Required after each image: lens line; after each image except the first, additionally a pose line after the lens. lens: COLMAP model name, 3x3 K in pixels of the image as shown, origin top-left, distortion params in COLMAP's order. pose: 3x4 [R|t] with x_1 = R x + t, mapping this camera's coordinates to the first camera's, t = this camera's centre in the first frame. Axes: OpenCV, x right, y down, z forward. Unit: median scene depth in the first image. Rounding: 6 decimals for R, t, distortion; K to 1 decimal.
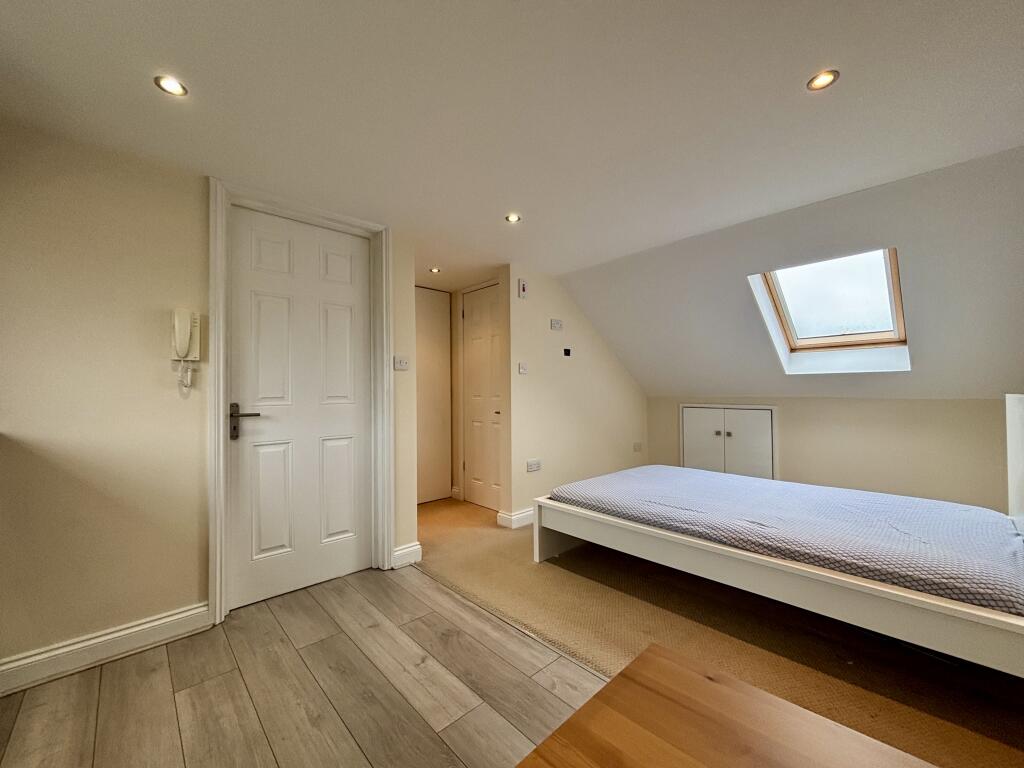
lens RADIAL K [[414.2, 0, 507.5], [0, 414.2, 385.8], [0, 0, 1]] dist [0.009500, -0.000262]
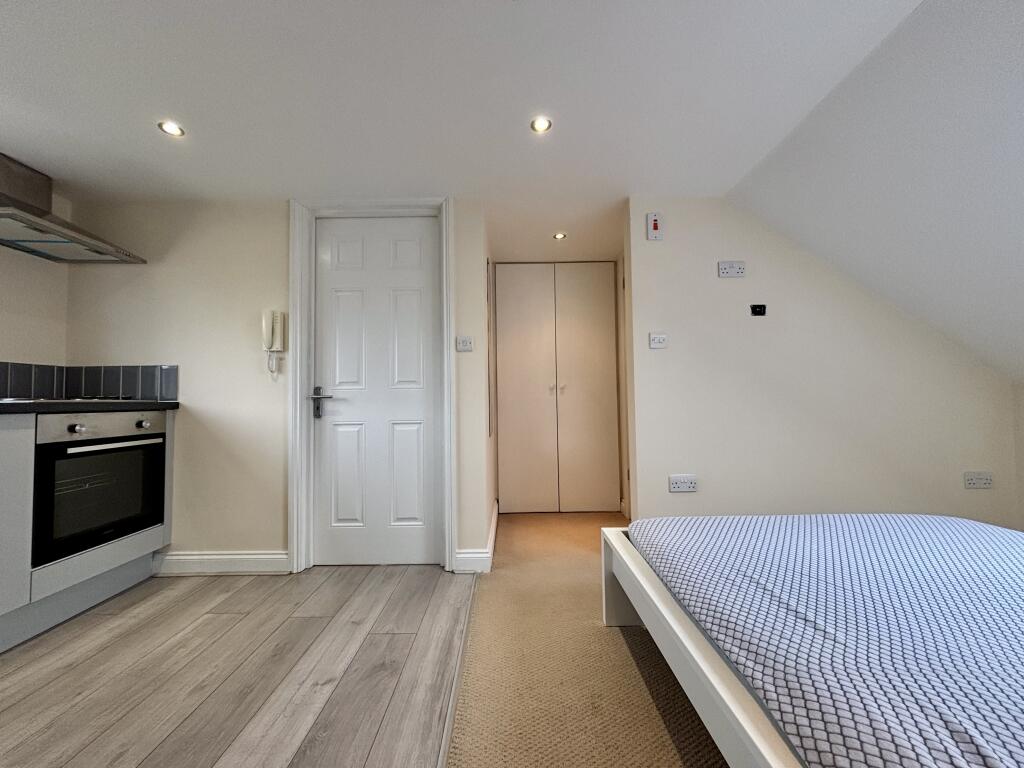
lens RADIAL K [[414.2, 0, 507.5], [0, 414.2, 385.8], [0, 0, 1]] dist [0.009500, -0.000262]
pose [[0.732274, -0.024769, -0.680560, 0.523656], [0.016168, 0.999689, -0.018987, 0.070057], [0.680818, 0.002900, 0.732446, 0.512545]]
